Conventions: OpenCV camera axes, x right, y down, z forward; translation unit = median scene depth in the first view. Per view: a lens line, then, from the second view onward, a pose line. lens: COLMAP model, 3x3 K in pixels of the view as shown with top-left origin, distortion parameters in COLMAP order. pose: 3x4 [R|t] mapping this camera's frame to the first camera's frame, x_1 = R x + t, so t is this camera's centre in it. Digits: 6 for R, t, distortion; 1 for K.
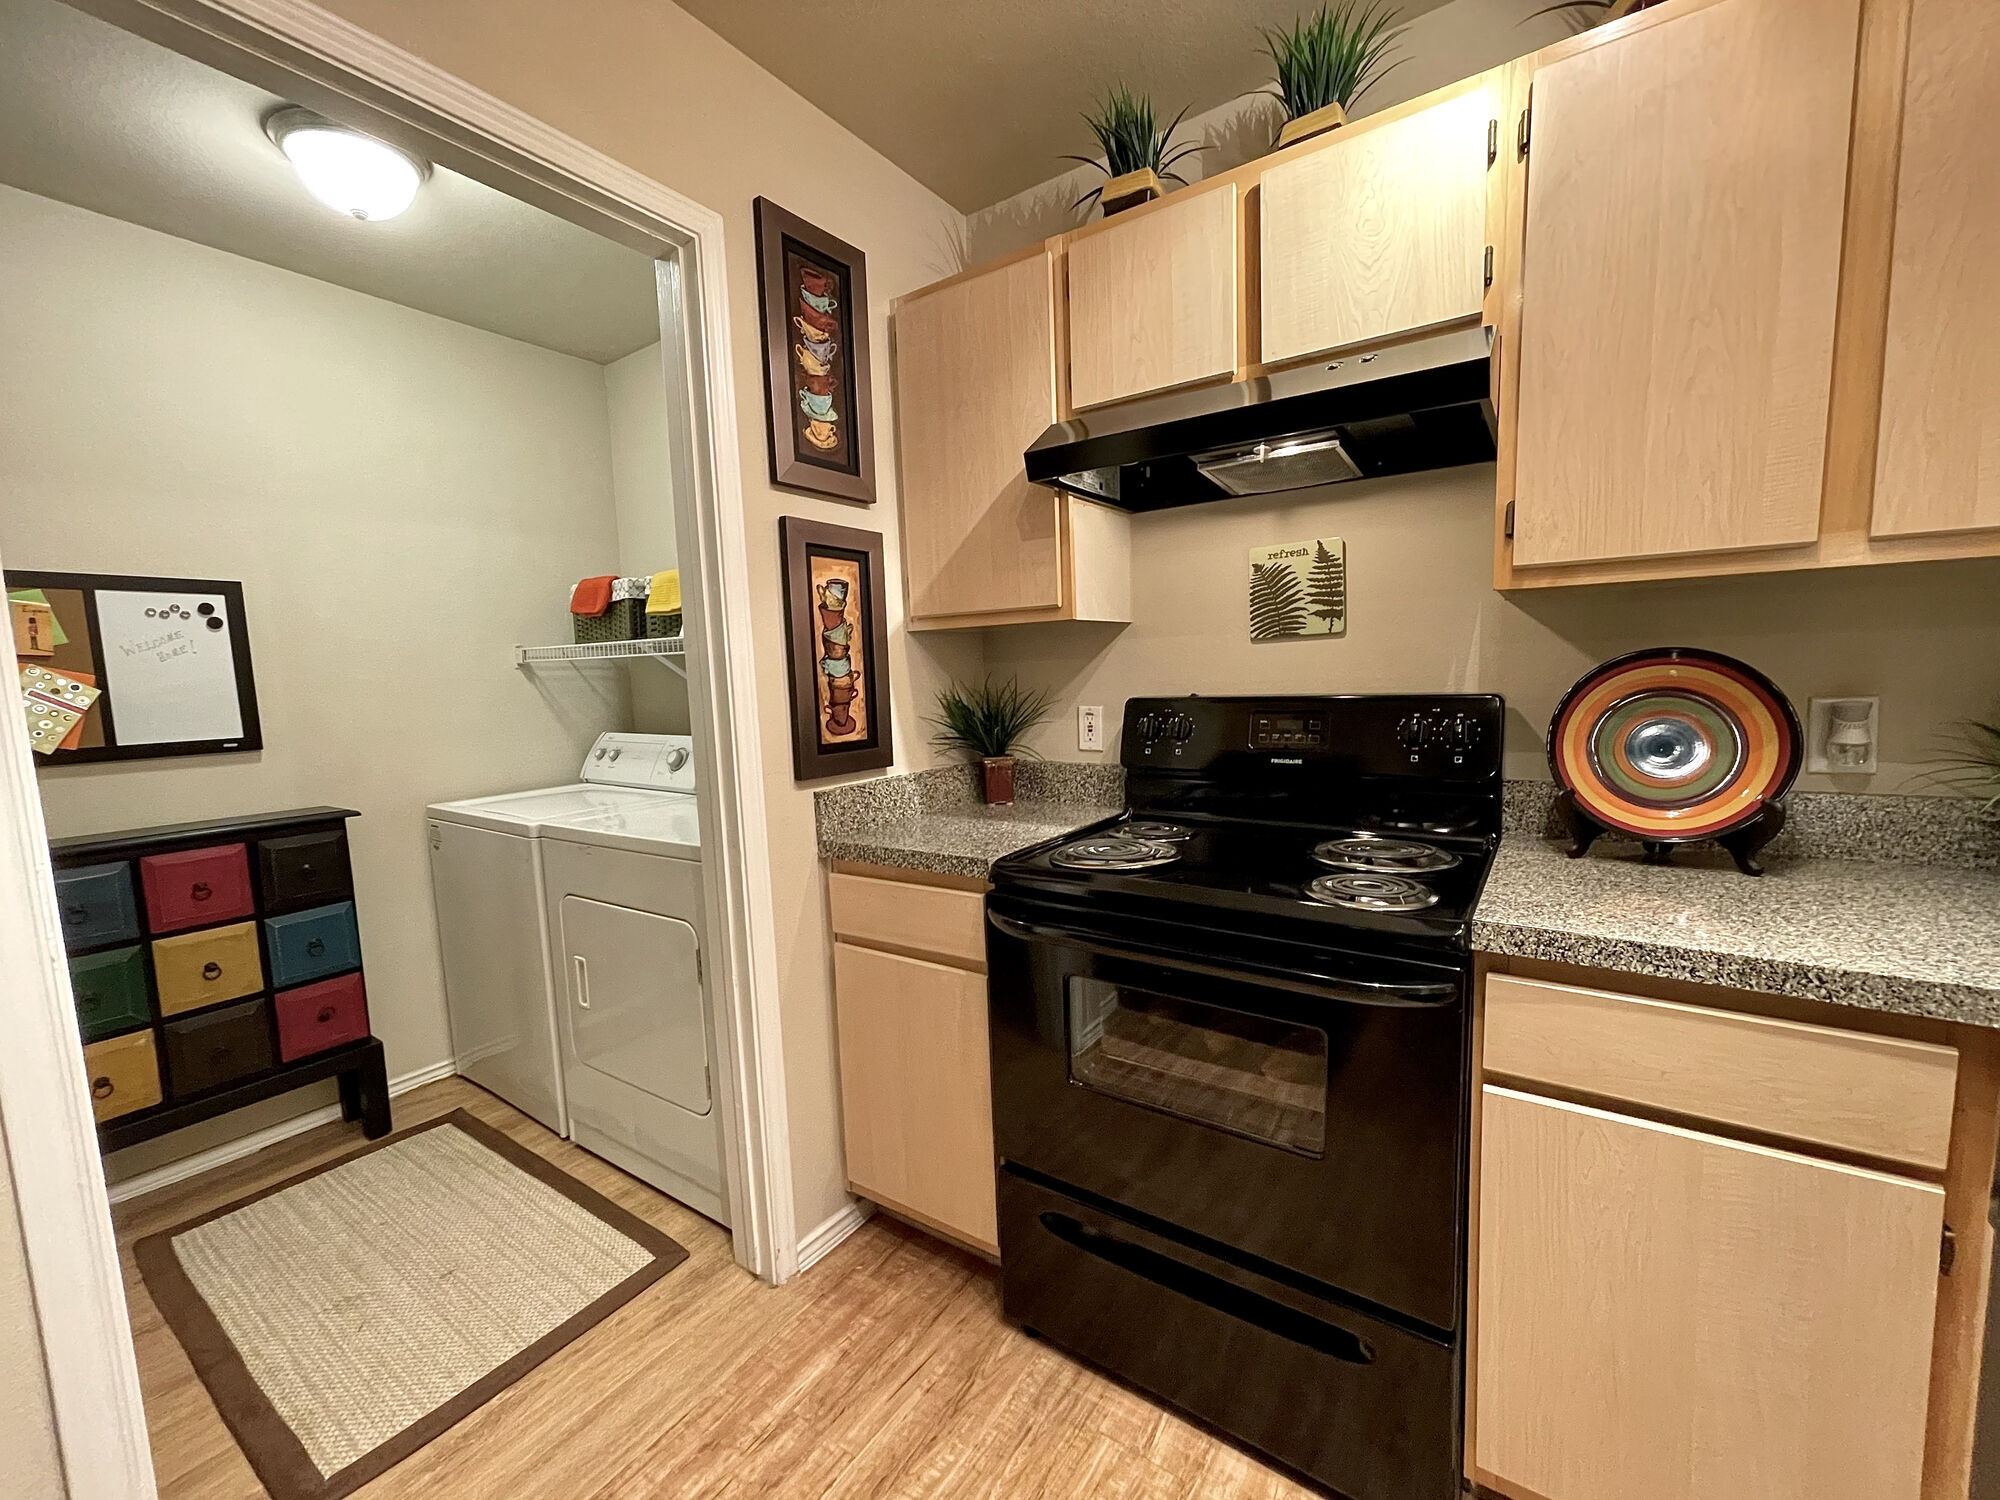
lens RADIAL K [[805.9, 0, 1000.0], [0, 805.9, 750.0], [0, 0, 1]] dist [-0.002165, 0.000203]
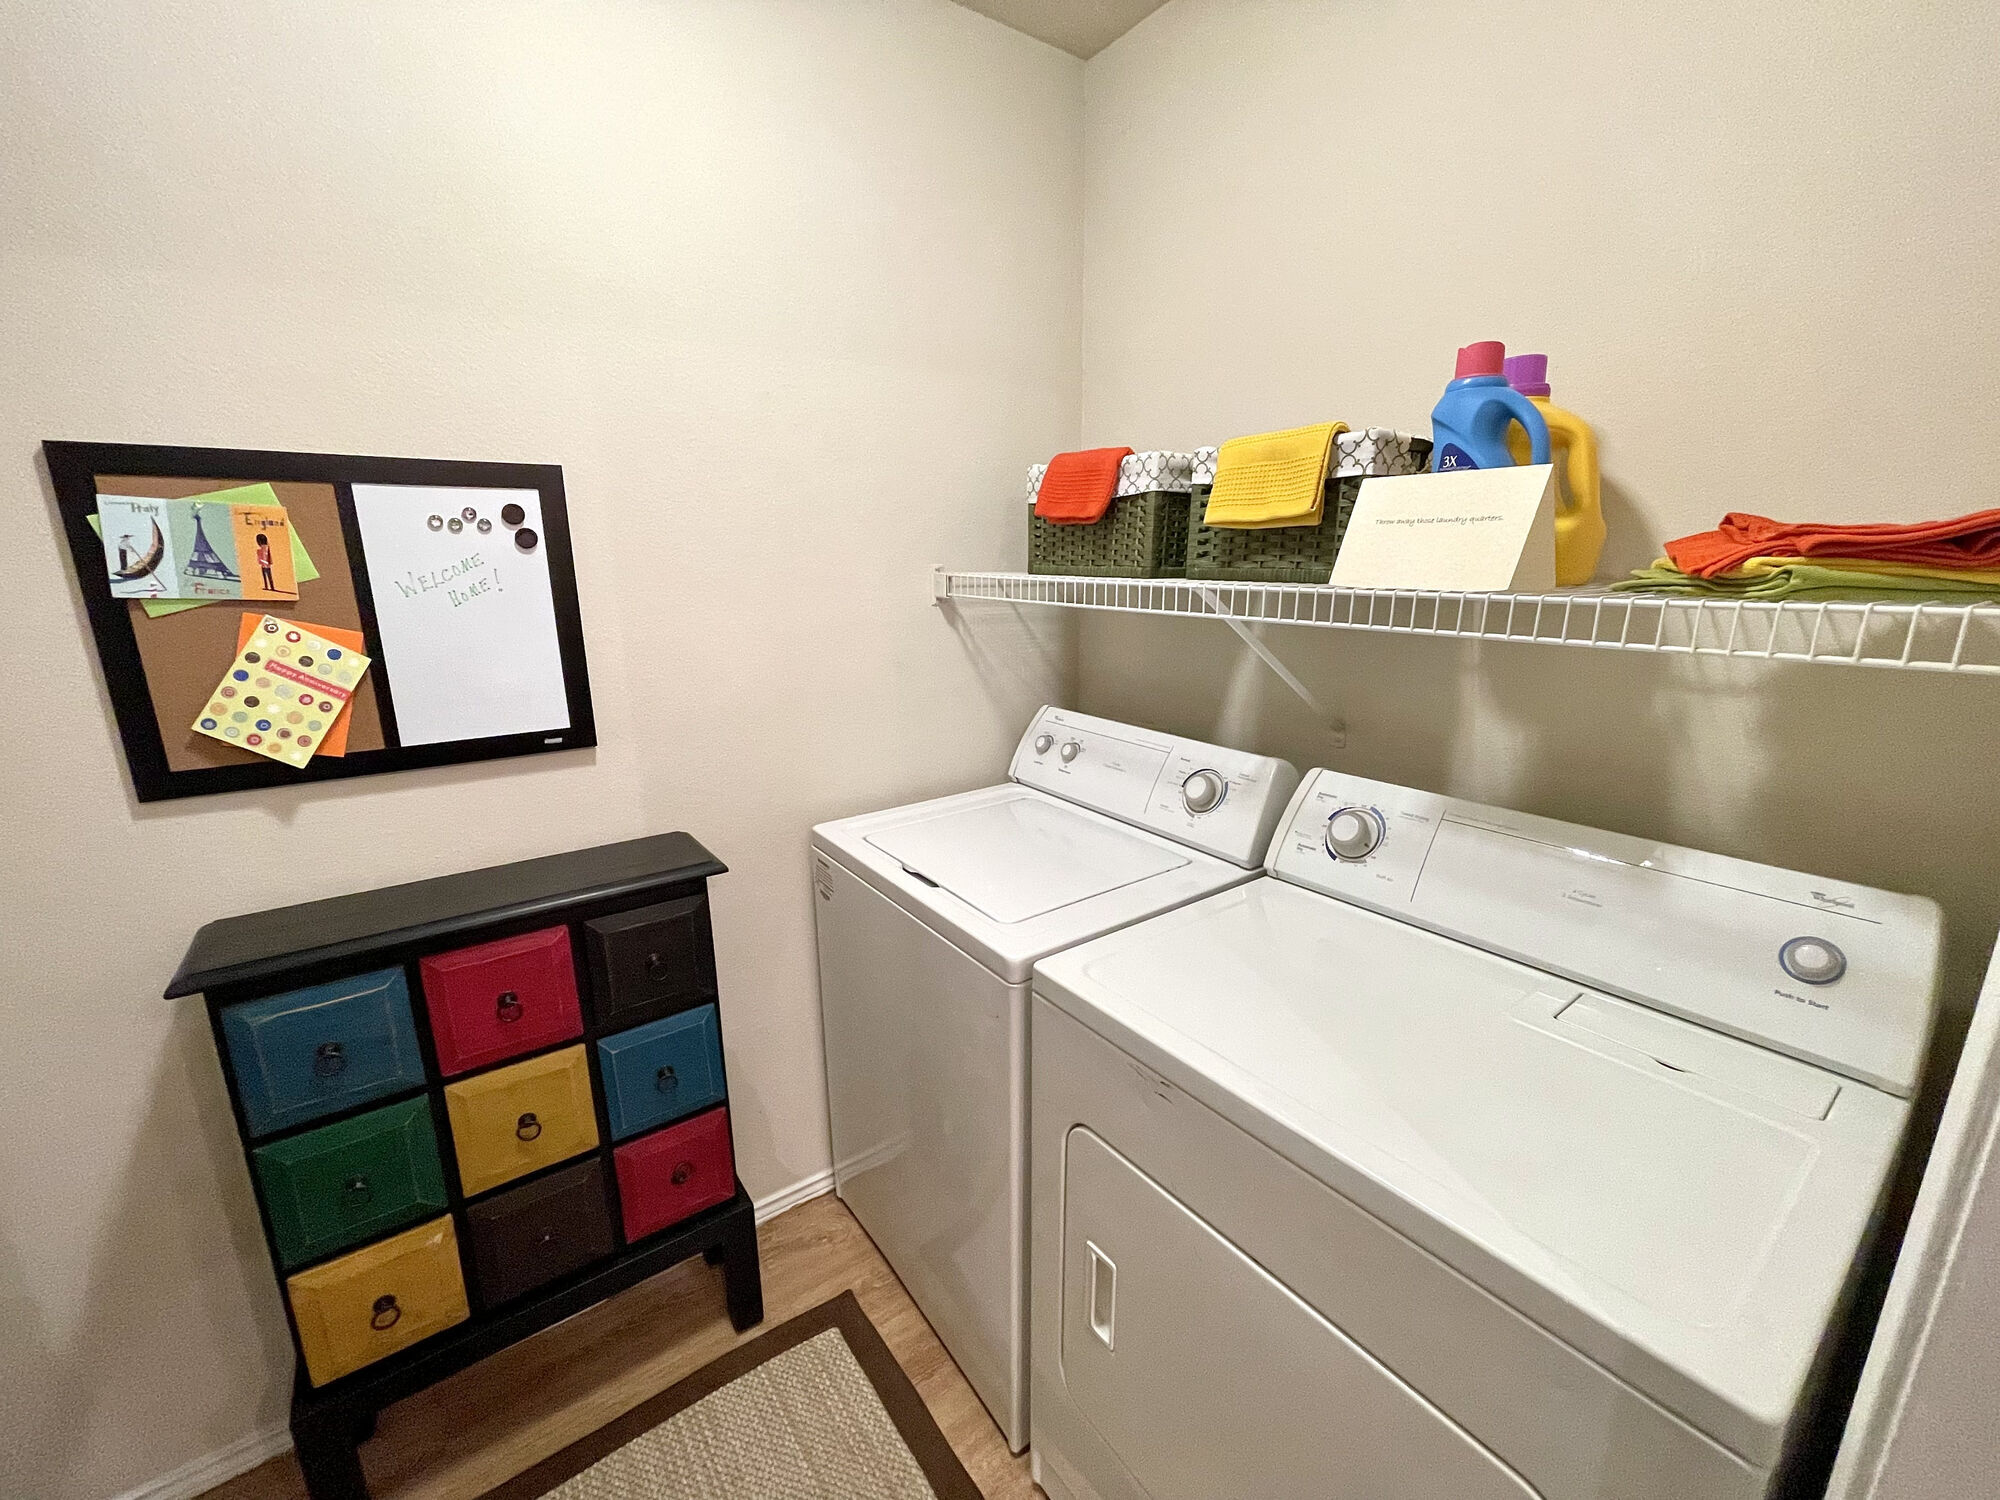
lens RADIAL K [[823.9, 0, 1000.0], [0, 823.9, 750.0], [0, 0, 1]] dist [-0.003240, 0.000054]
pose [[0.941686, 0.105342, -0.319579, -0.448595], [-0.058083, 0.986365, 0.153982, -0.120882], [0.331442, -0.126441, 0.934965, 0.542807]]
